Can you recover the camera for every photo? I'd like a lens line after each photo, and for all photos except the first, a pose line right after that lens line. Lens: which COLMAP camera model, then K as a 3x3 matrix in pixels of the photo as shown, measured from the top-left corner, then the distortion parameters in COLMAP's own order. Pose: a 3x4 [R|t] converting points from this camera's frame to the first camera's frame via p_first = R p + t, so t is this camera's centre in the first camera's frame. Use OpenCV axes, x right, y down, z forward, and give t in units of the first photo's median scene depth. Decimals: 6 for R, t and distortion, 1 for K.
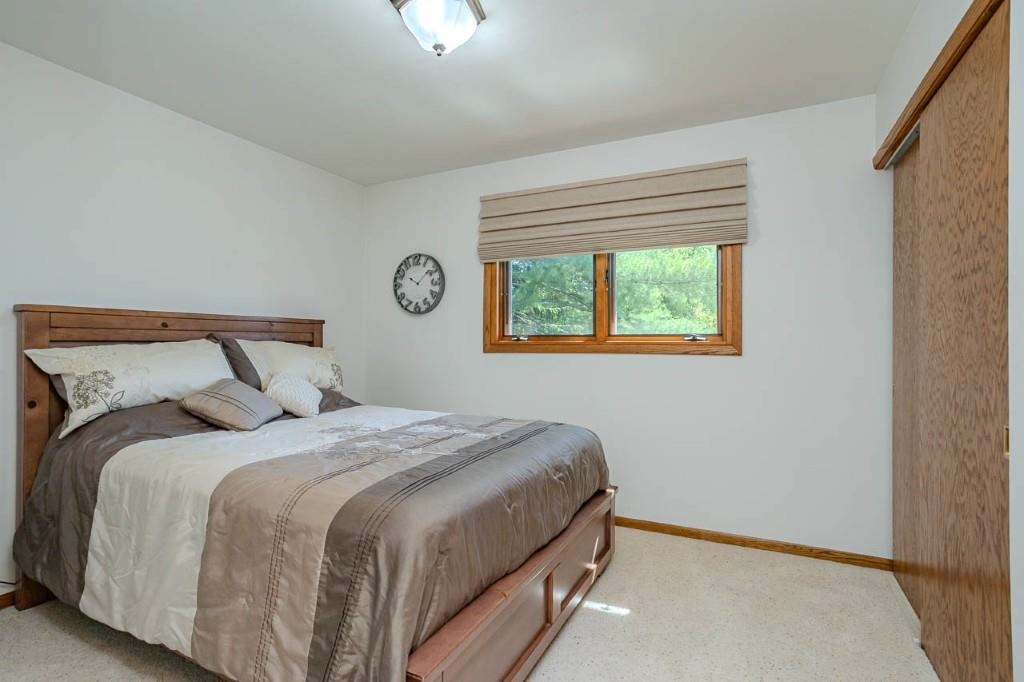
lens RADIAL K [[493.4, 0, 514.6], [0, 493.4, 339.4], [0, 0, 1]] dist [0.054380, -0.000433]
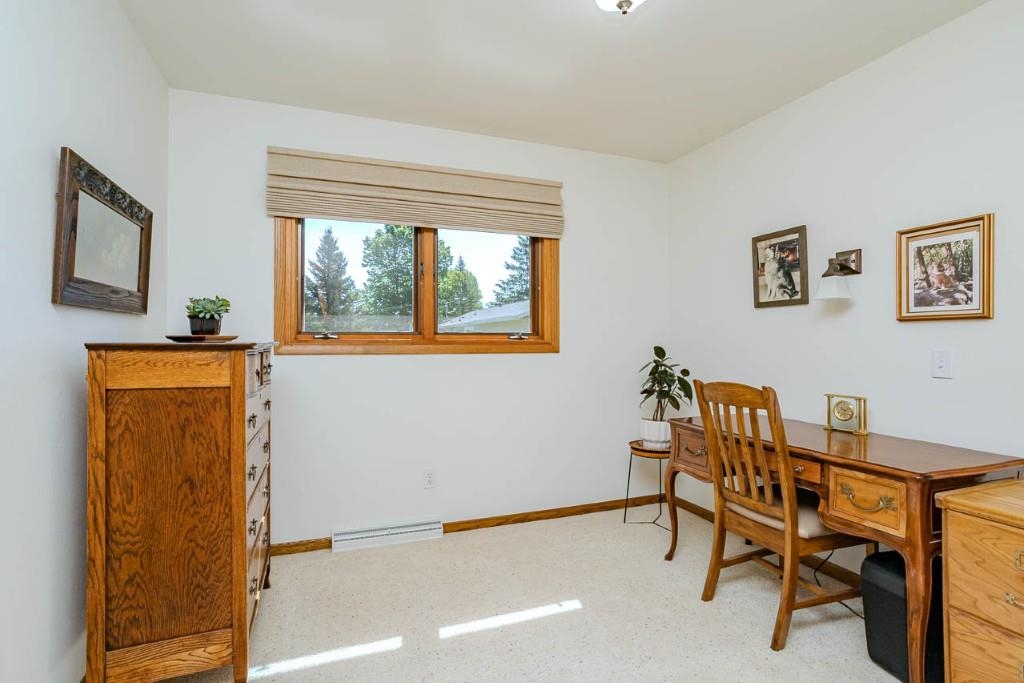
lens RADIAL K [[534.0, 0, 514.1], [0, 534.0, 340.9], [0, 0, 1]] dist [-0.017564, -0.000288]
pose [[0.701983, 0.000599, 0.712193, -0.423115], [-0.004783, 0.999981, 0.003873, 0.001283], [-0.712177, -0.006125, 0.701973, 0.187270]]
